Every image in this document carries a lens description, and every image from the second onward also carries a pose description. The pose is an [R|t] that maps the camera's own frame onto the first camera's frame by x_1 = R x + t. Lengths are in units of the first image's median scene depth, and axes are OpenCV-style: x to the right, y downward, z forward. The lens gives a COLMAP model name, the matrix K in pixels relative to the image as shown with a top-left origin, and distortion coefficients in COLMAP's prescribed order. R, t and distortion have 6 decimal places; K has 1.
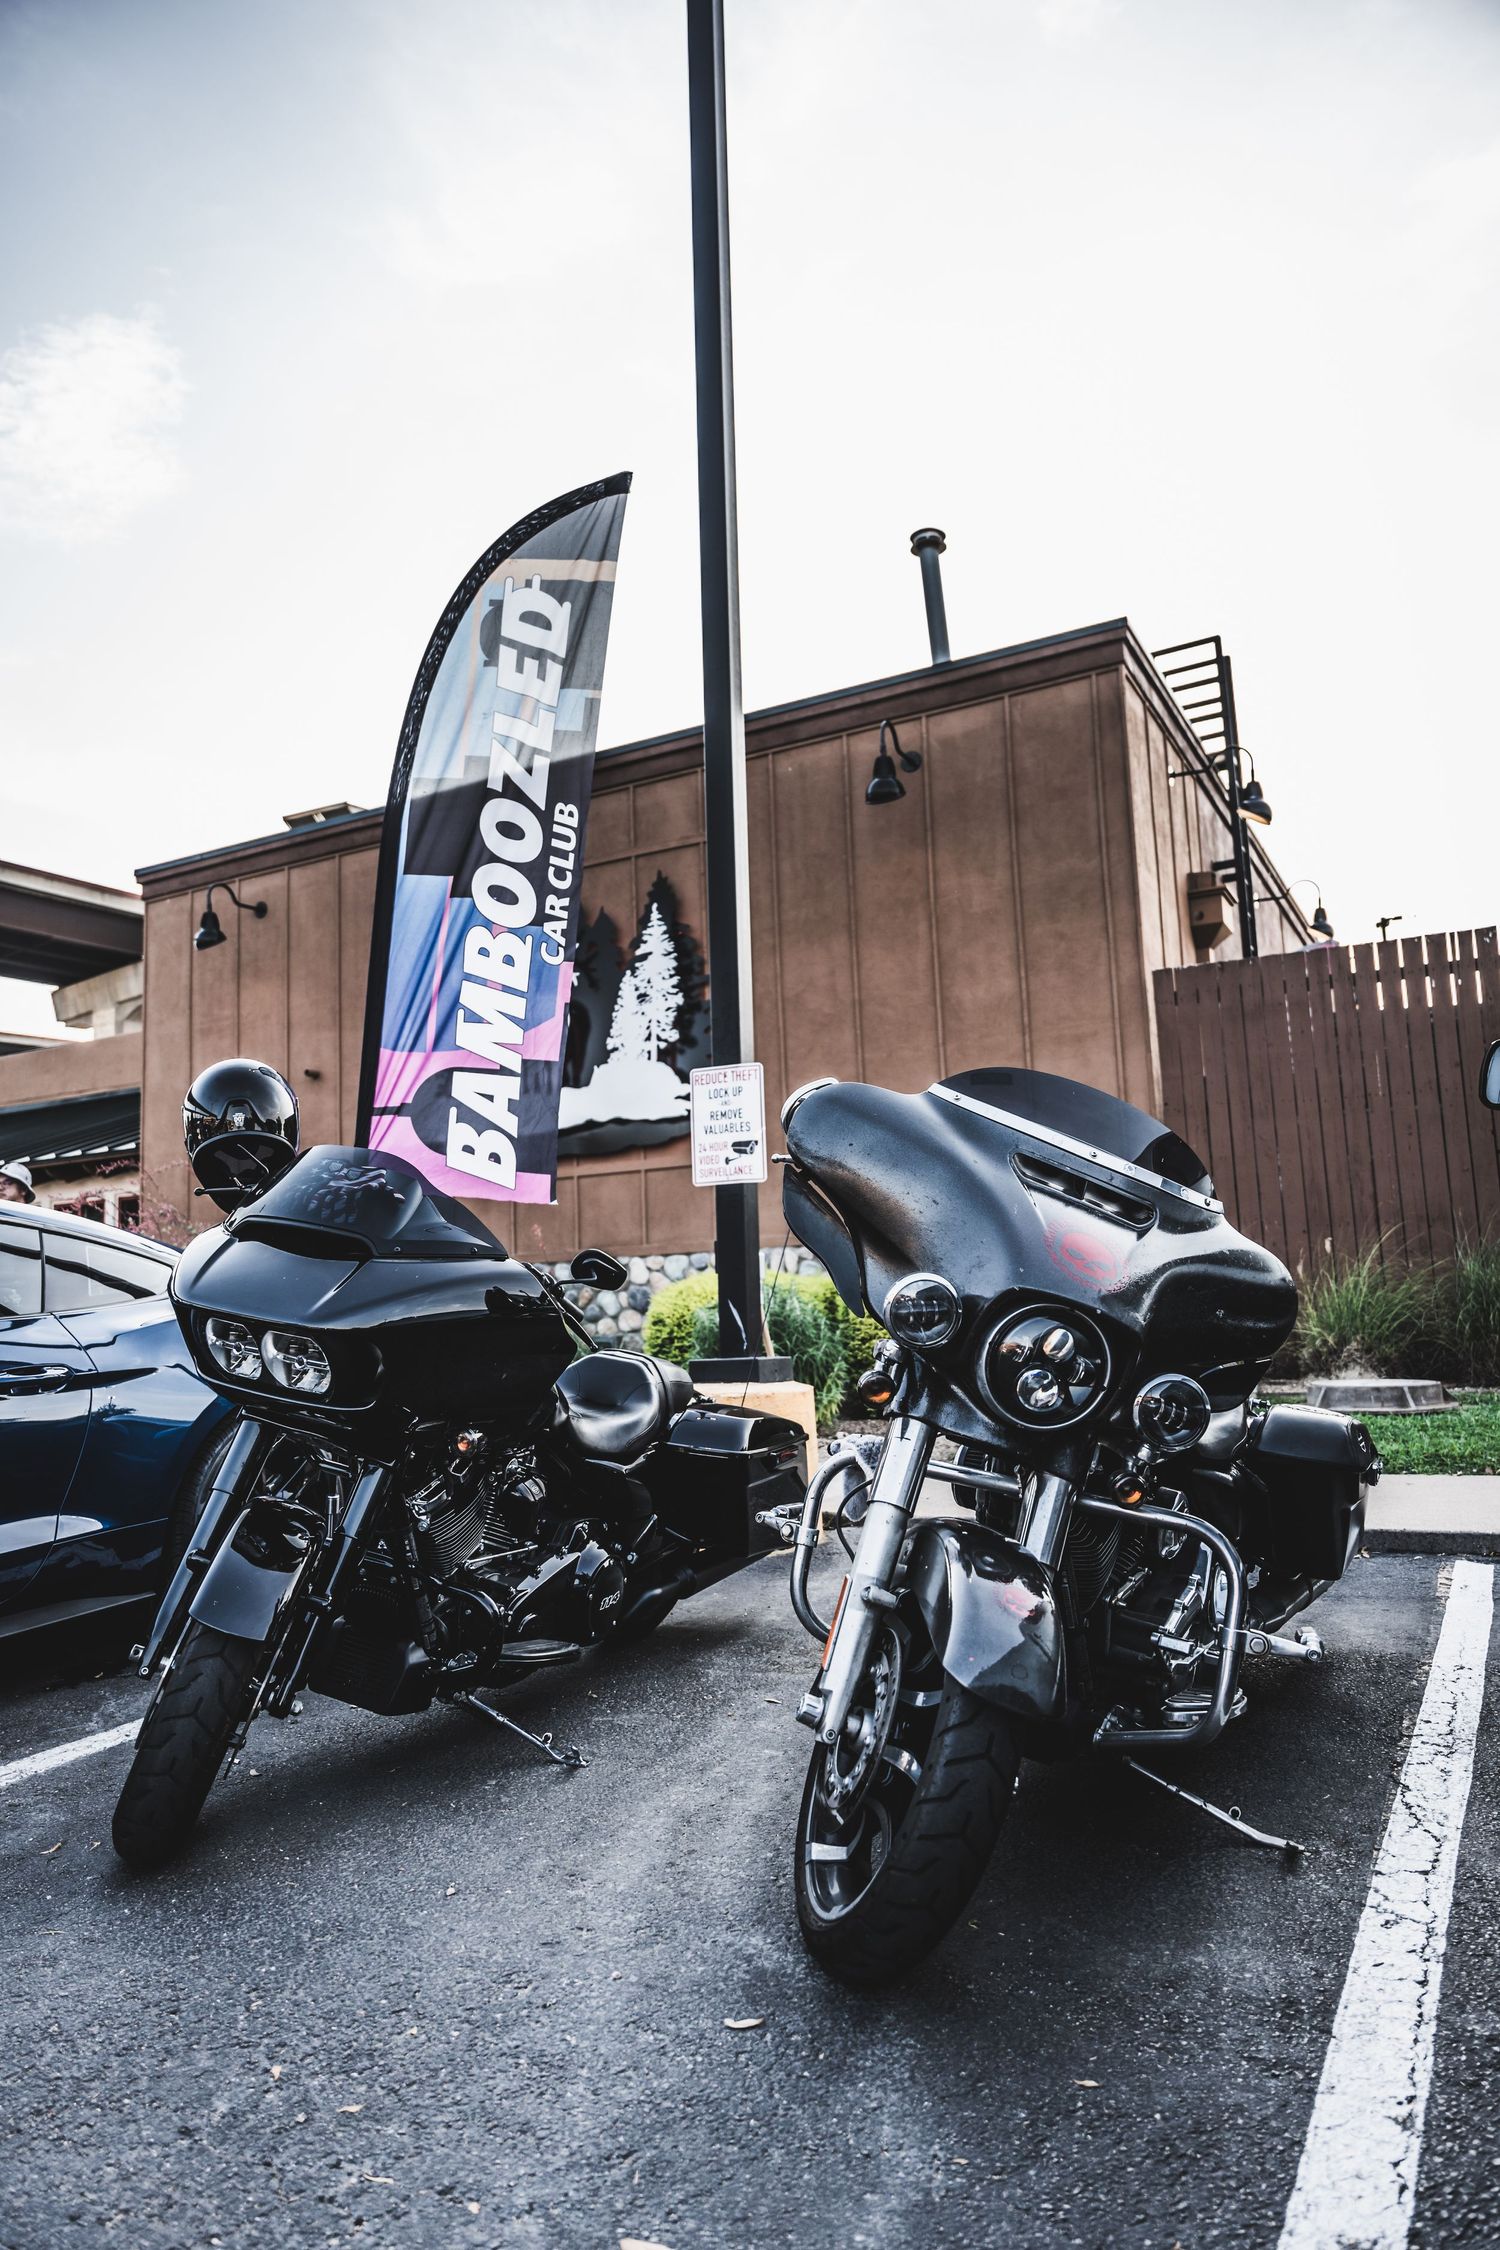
lens RADIAL K [[1532.4, 0, 750.0], [0, 1532.4, 1125.0], [0, 0, 1]] dist [0.000042, -0.008614]
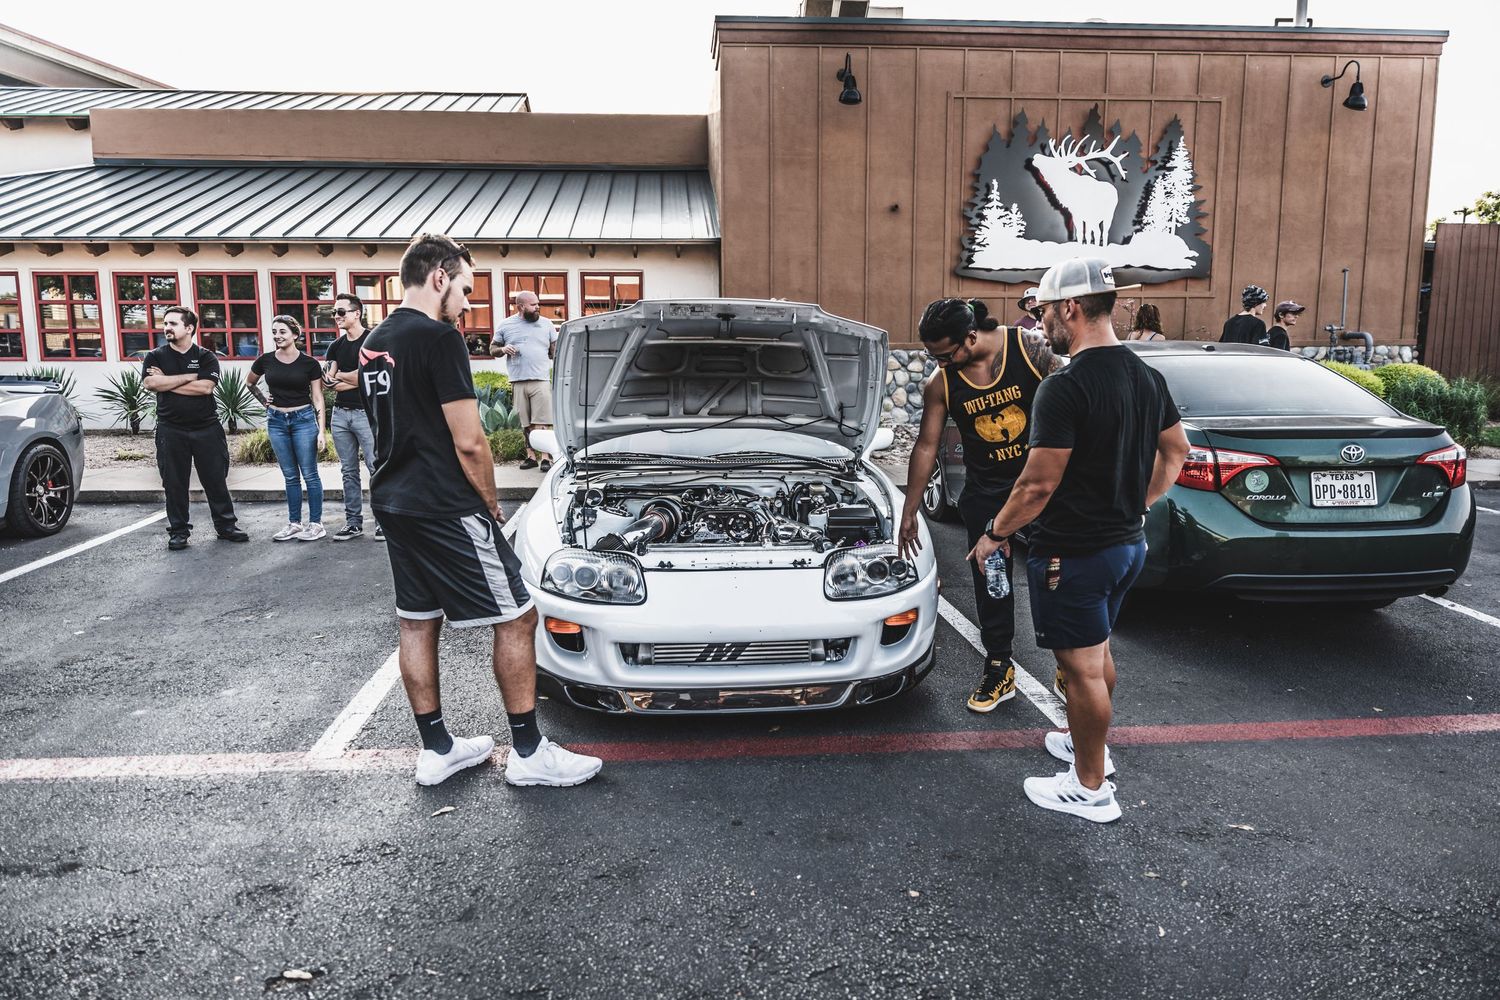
lens RADIAL K [[1021.6, 0, 750.0], [0, 1021.6, 500.0], [0, 0, 1]] dist [0.000042, -0.008614]
pose [[0.836307, -0.046497, 0.546286, -1.105622], [-0.098190, 0.967585, 0.232674, 0.026920], [-0.539397, -0.248227, 0.804633, 0.265944]]
